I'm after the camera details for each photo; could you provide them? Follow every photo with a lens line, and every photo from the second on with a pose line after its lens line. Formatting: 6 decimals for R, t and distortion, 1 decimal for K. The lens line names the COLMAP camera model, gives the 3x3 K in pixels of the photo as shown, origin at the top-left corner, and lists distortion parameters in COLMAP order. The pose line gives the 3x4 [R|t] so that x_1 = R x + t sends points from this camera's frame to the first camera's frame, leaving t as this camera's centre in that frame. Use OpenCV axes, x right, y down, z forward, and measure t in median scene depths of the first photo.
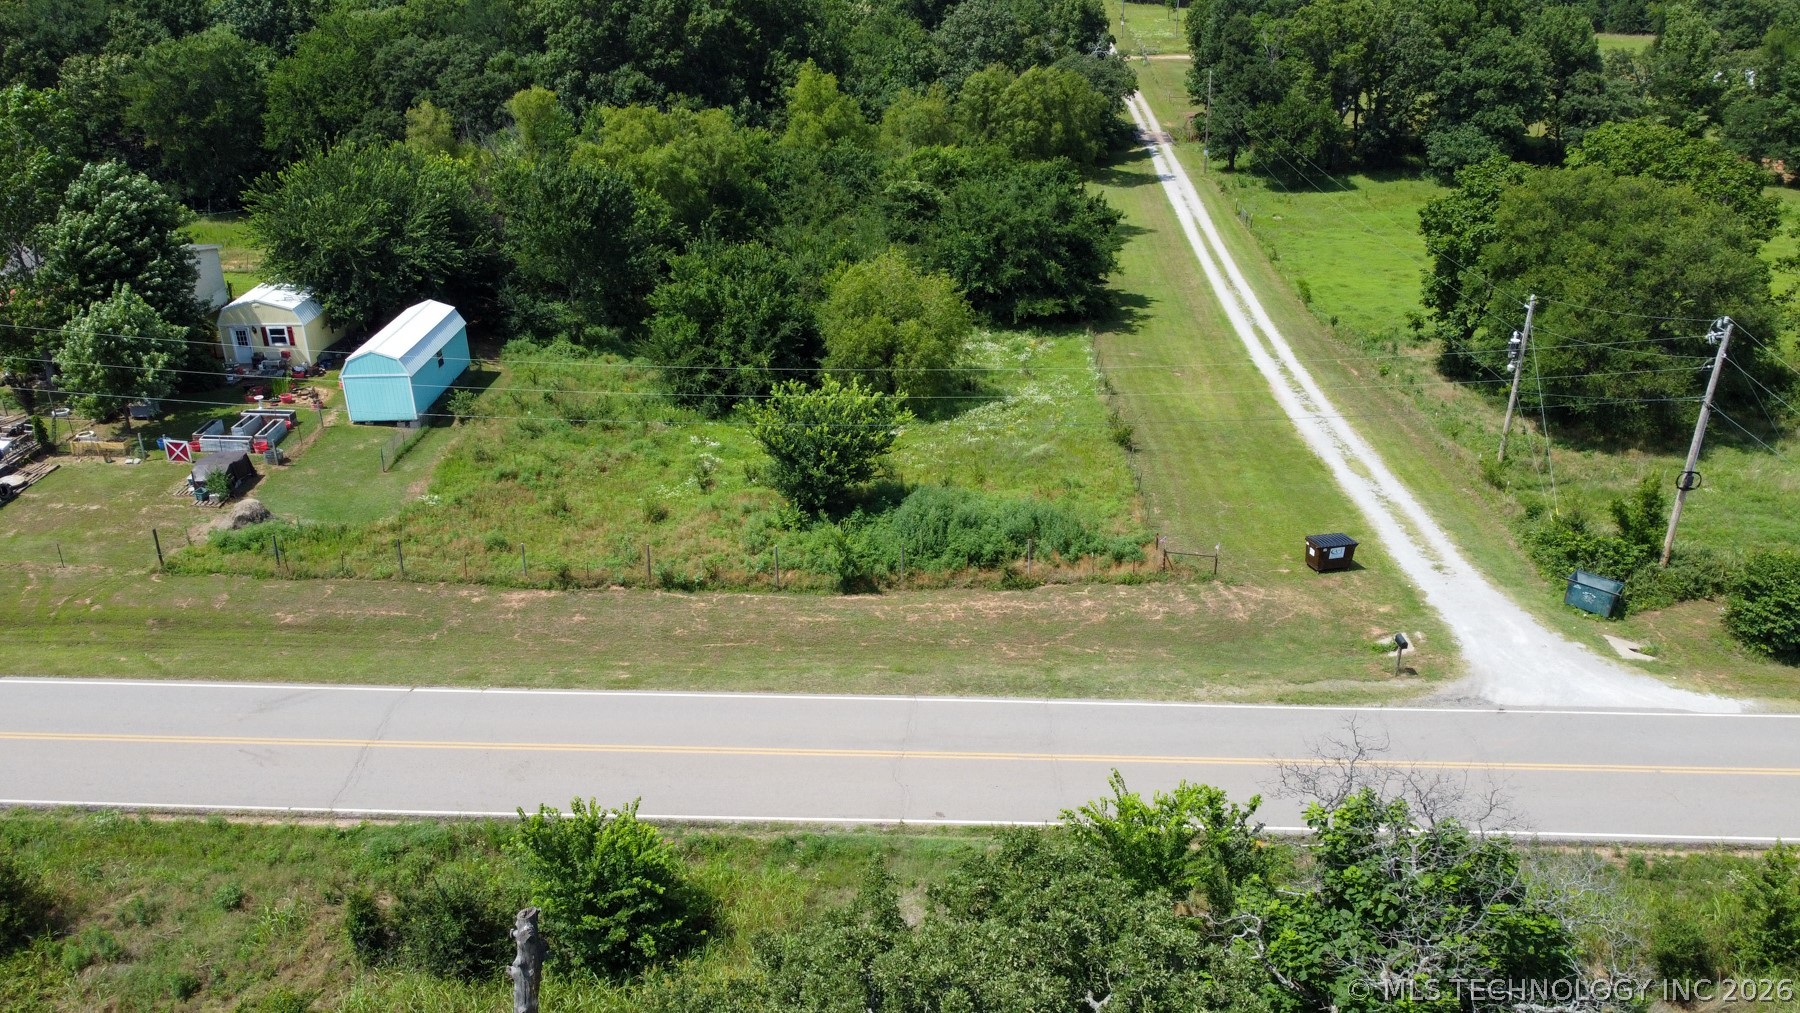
lens RADIAL K [[1386.9, 0, 900.0], [0, 1386.9, 506.5], [0, 0, 1]] dist [0.005907, -0.000245]
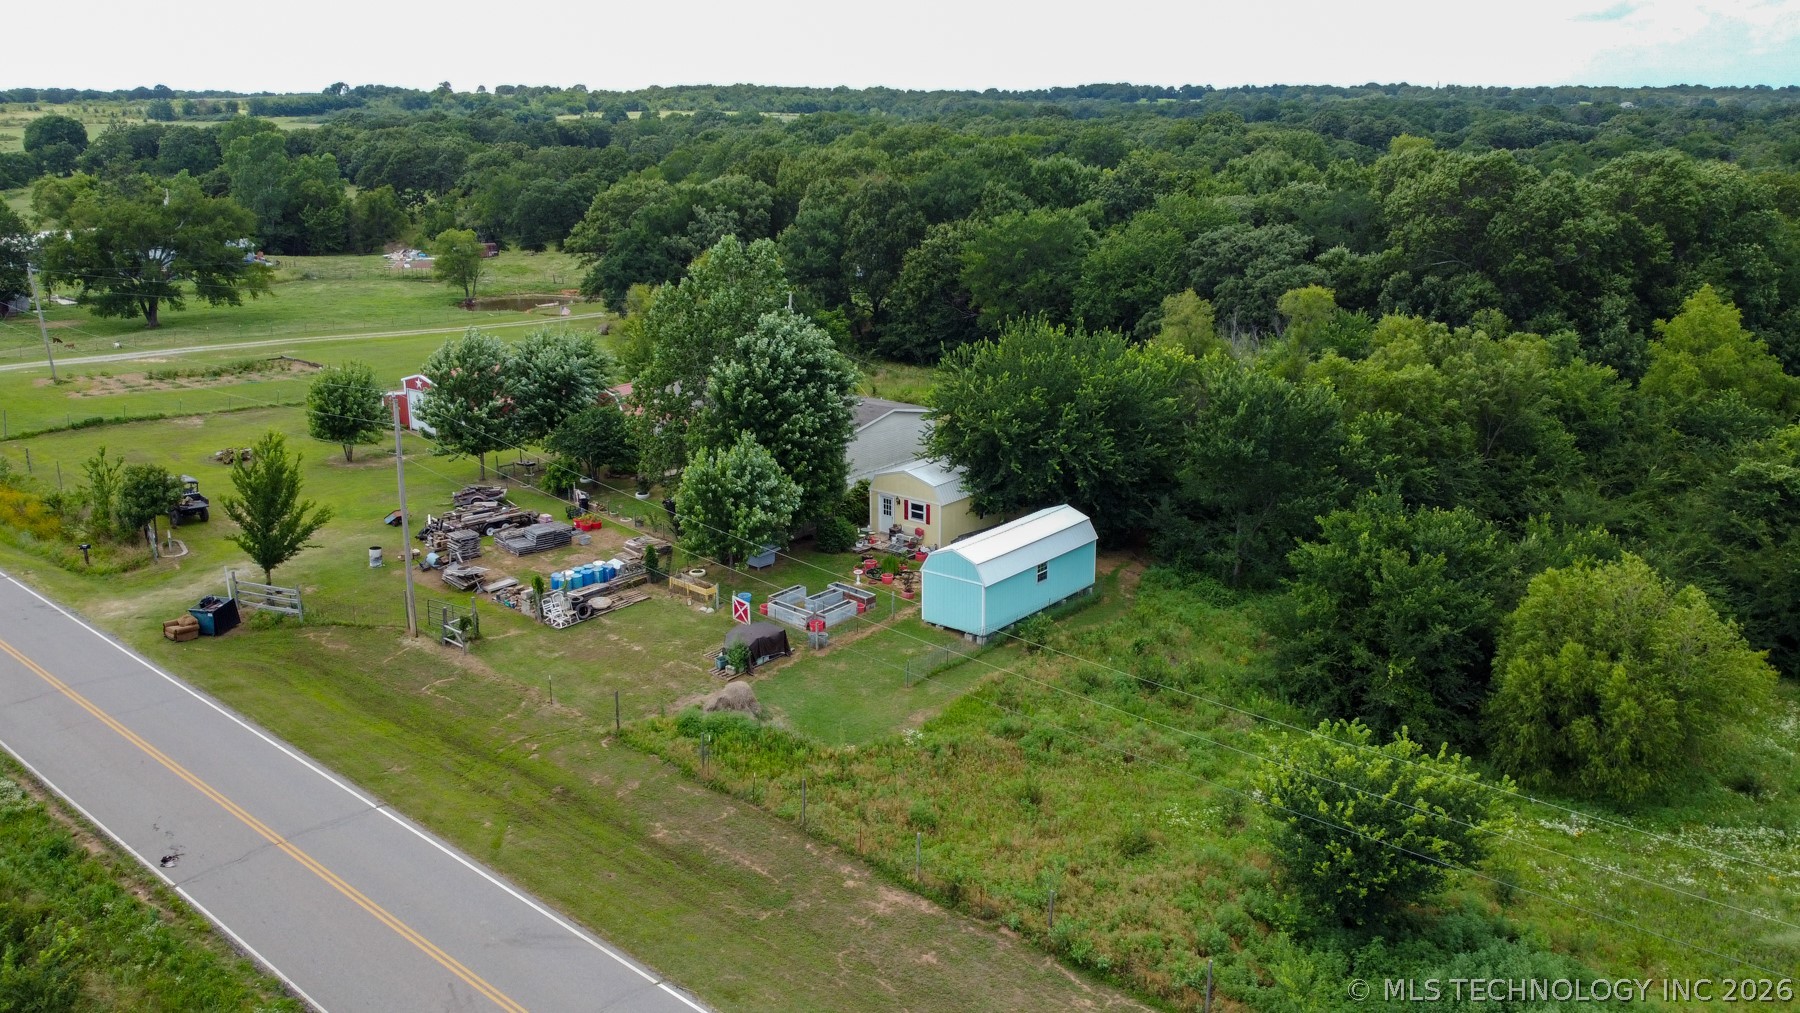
lens RADIAL K [[1386.9, 0, 900.0], [0, 1386.9, 506.5], [0, 0, 1]] dist [0.005907, -0.000245]
pose [[0.770263, 0.188213, -0.609320, 0.123913], [-0.265005, 0.963522, -0.037380, -0.090128], [0.580058, 0.190266, 0.792043, 0.247941]]
